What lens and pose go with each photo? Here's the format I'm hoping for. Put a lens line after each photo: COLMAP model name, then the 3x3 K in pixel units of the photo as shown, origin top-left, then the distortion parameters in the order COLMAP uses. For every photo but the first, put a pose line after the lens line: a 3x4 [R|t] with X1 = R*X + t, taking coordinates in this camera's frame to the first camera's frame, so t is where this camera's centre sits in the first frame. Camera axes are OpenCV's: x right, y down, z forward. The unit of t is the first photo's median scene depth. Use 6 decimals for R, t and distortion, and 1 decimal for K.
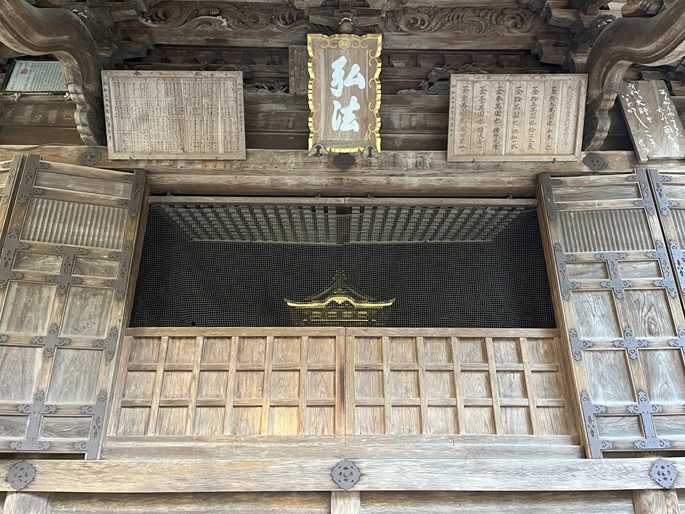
lens RADIAL K [[524.6, 0, 341.2], [0, 524.6, 259.8], [0, 0, 1]] dist [0.004980, -0.003588]
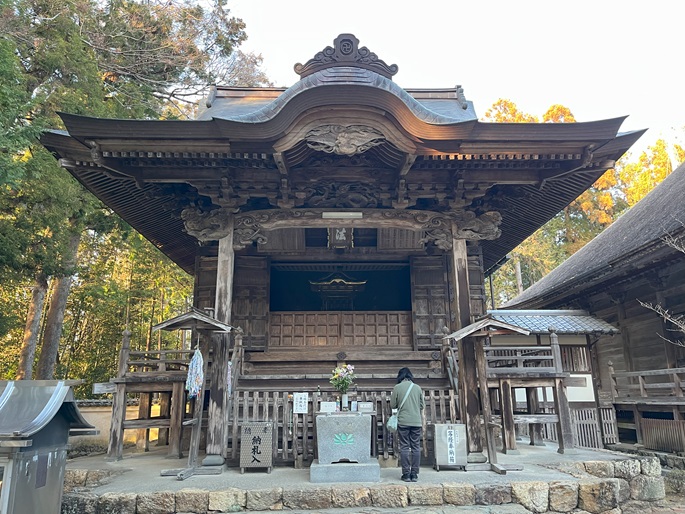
lens RADIAL K [[524.6, 0, 343.1], [0, 524.6, 255.5], [0, 0, 1]] dist [0.004980, -0.003588]
pose [[0.999922, -0.005246, 0.011325, -0.013409], [0.003843, 0.992705, 0.120511, -0.567147], [-0.011875, -0.120458, 0.992647, -2.016204]]
